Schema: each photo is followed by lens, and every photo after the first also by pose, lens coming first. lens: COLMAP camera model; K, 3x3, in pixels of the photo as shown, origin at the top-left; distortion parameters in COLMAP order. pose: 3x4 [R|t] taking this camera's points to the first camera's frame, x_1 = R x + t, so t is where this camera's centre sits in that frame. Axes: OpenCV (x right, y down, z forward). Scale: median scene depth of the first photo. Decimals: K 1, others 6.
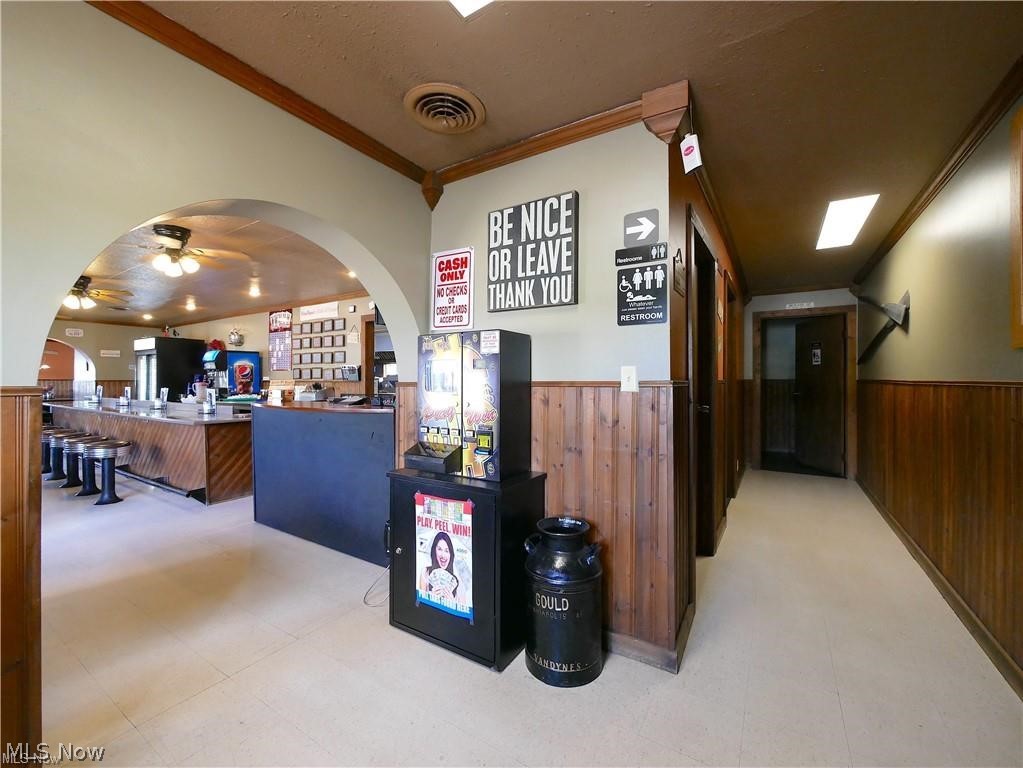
lens RADIAL K [[421.4, 0, 509.7], [0, 421.4, 381.1], [0, 0, 1]] dist [-0.003065, -0.000013]
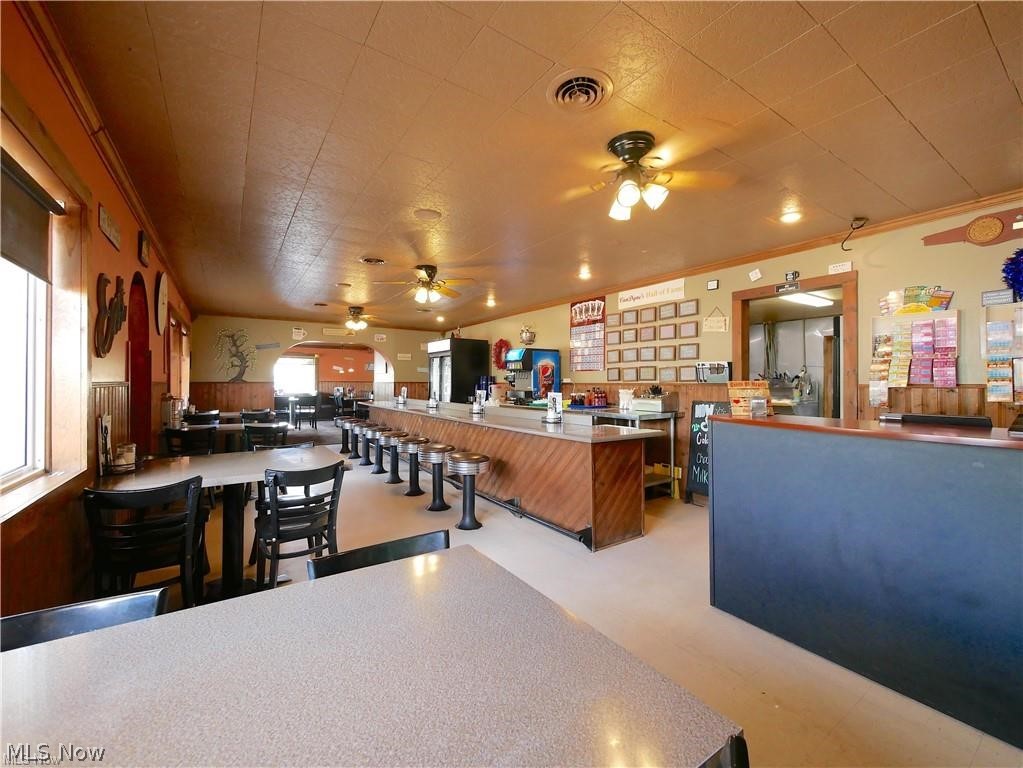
lens RADIAL K [[421.4, 0, 515.2], [0, 421.4, 382.0], [0, 0, 1]] dist [-0.003065, -0.000013]
pose [[0.918299, 0.003052, -0.395876, -0.358191], [-0.005197, 0.999977, -0.004345, 0.001827], [0.395853, 0.006048, 0.918294, 0.173579]]
